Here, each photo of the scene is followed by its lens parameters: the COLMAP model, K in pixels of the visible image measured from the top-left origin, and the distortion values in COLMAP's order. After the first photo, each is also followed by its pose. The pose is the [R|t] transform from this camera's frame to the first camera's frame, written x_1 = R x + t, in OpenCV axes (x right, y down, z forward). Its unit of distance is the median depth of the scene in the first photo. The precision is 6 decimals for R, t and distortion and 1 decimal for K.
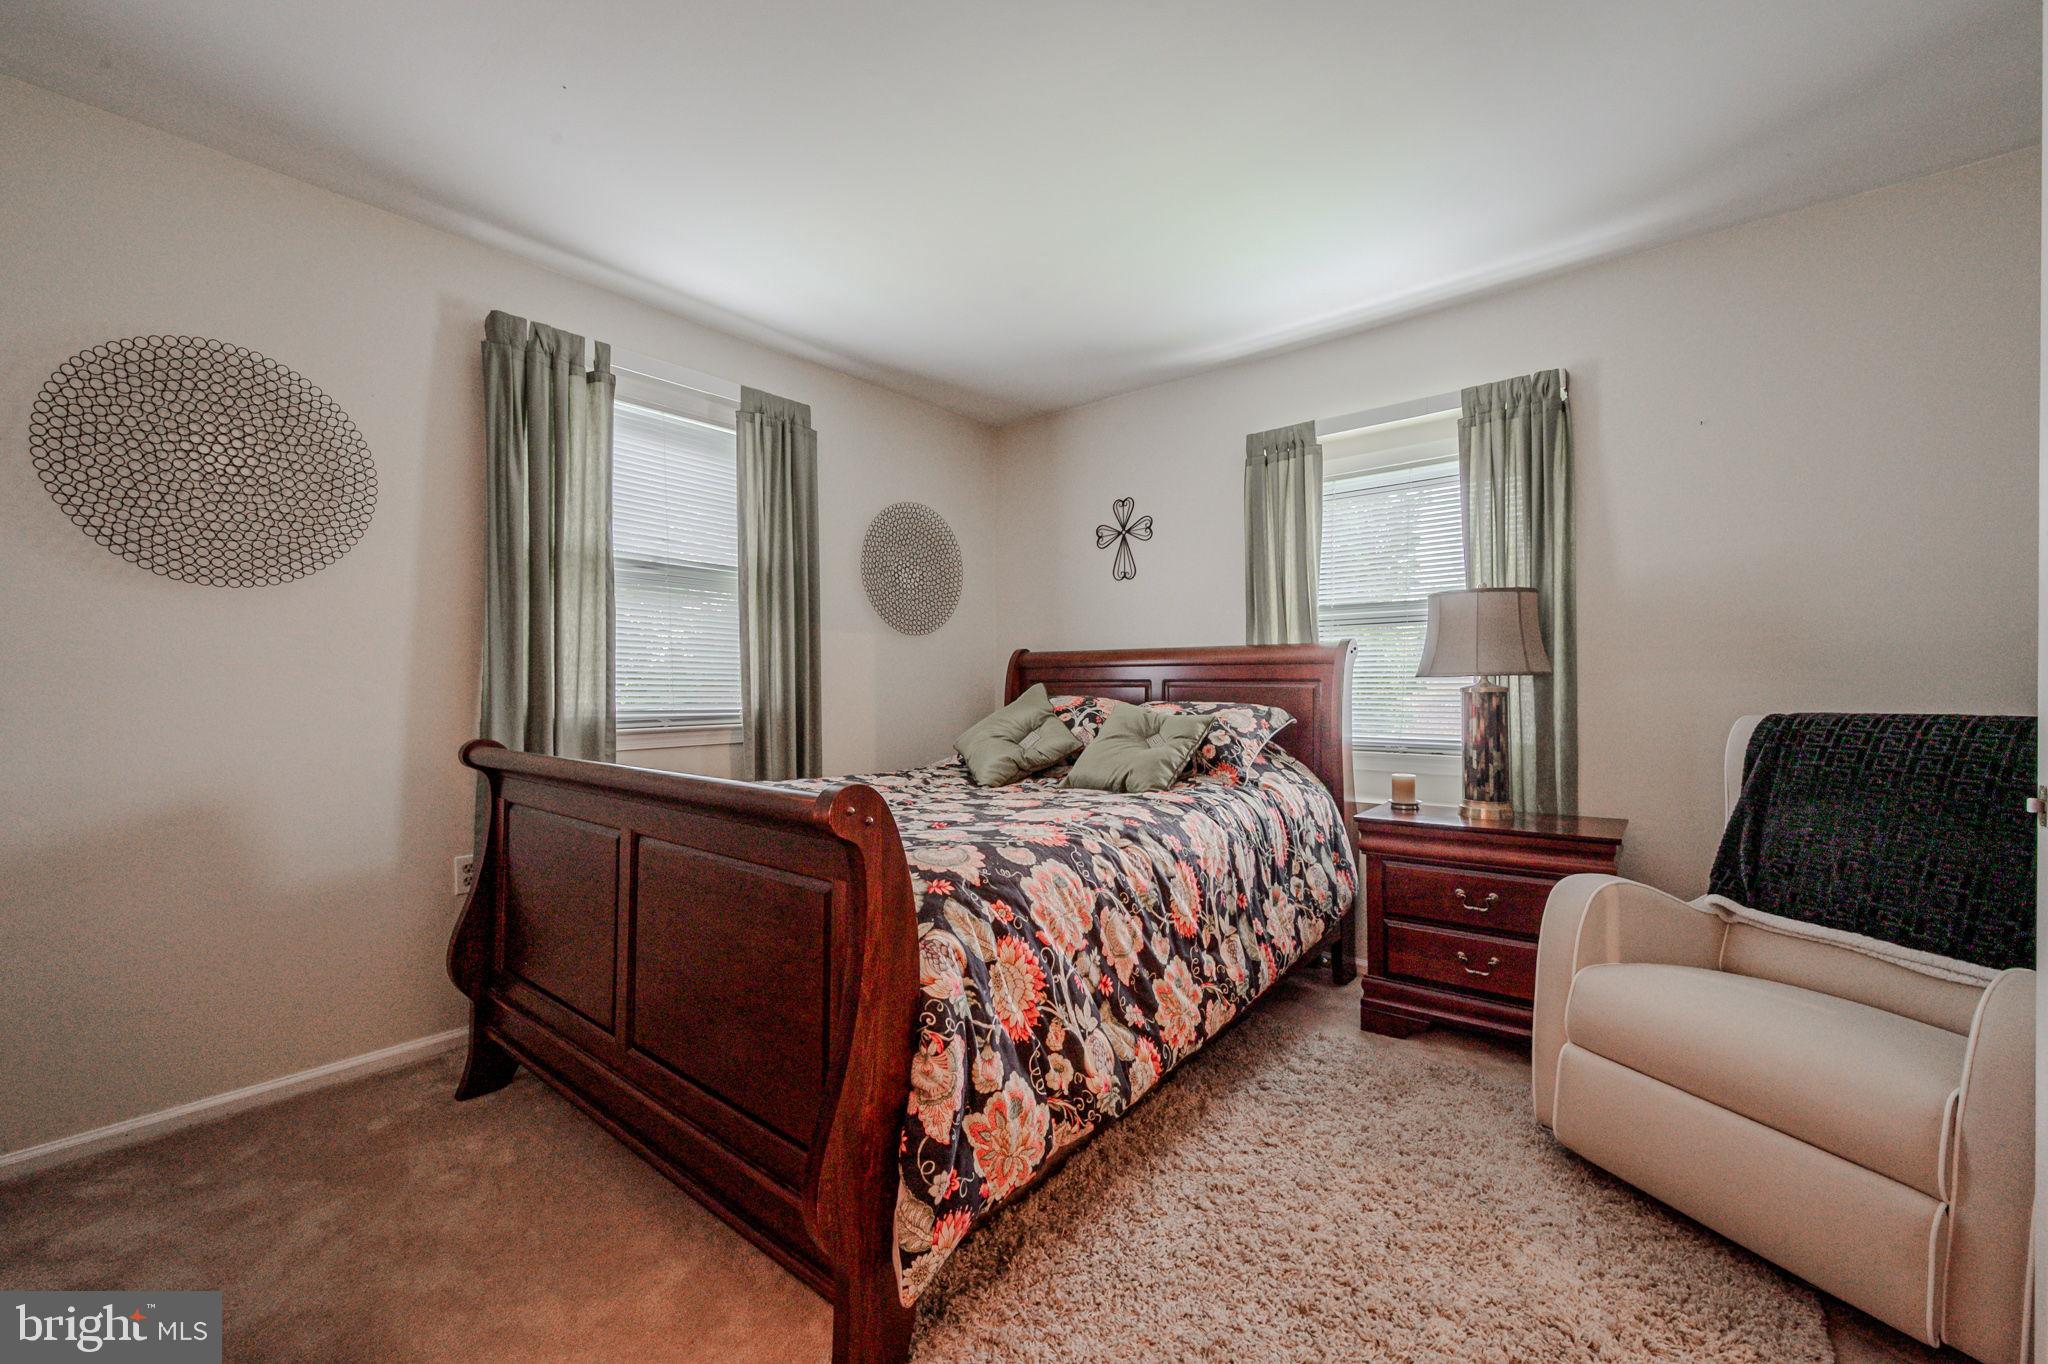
lens RADIAL K [[815.8, 0, 1031.4], [0, 815.8, 688.3], [0, 0, 1]] dist [-0.000664, 0.000020]
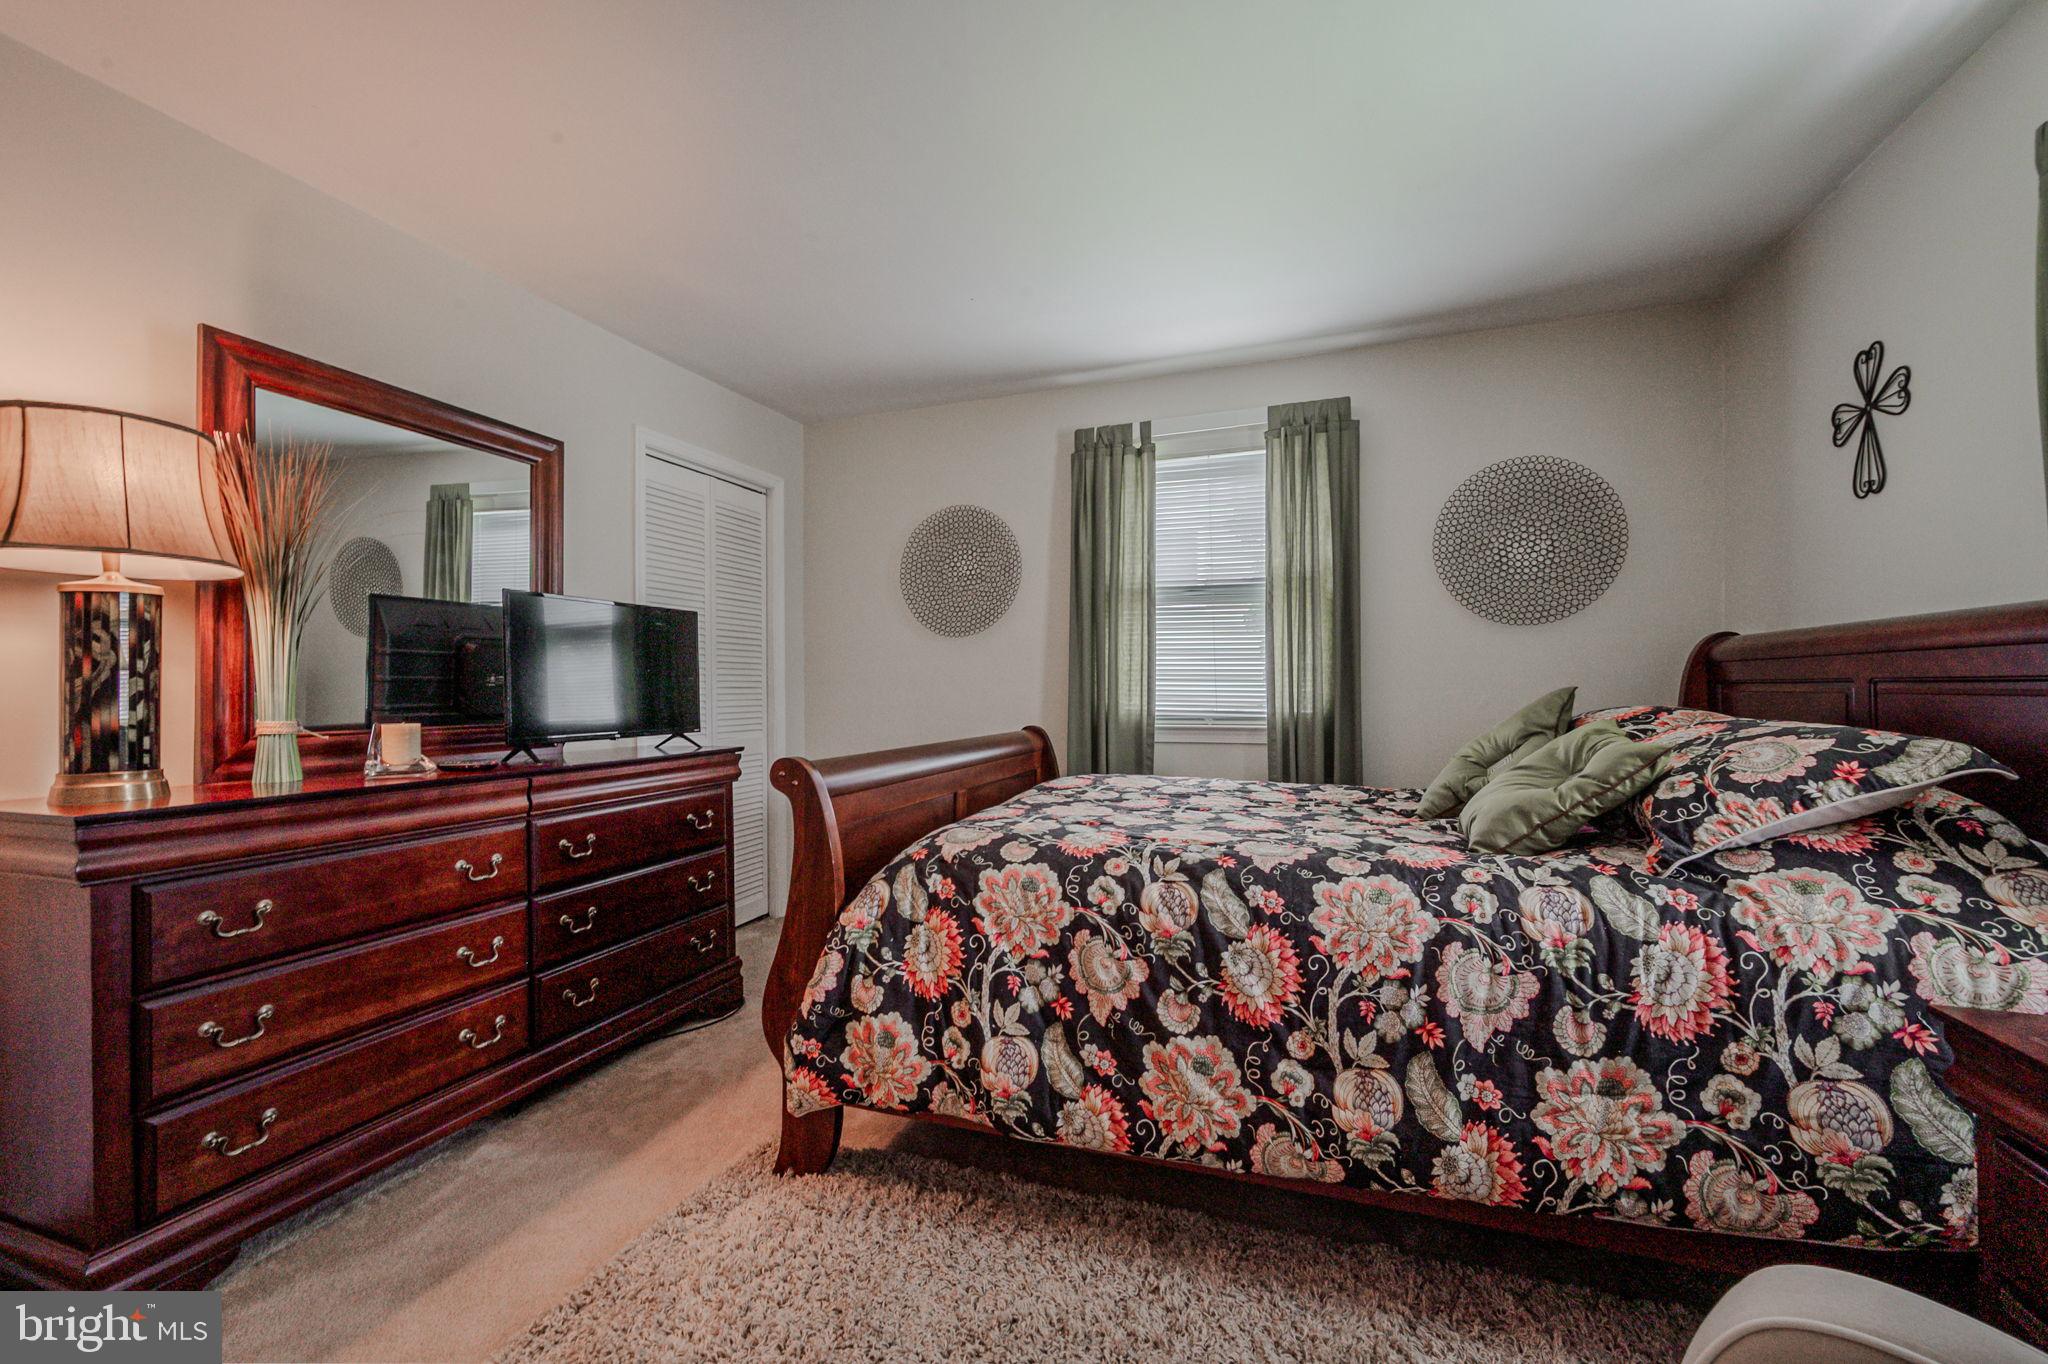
lens RADIAL K [[815.8, 0, 1026.7], [0, 815.8, 683.7], [0, 0, 1]] dist [-0.000664, 0.000020]
pose [[0.329585, -0.005276, -0.944111, 0.694149], [-0.000007, 0.999984, -0.005591, -0.006828], [0.944126, 0.001849, 0.329580, 0.456737]]
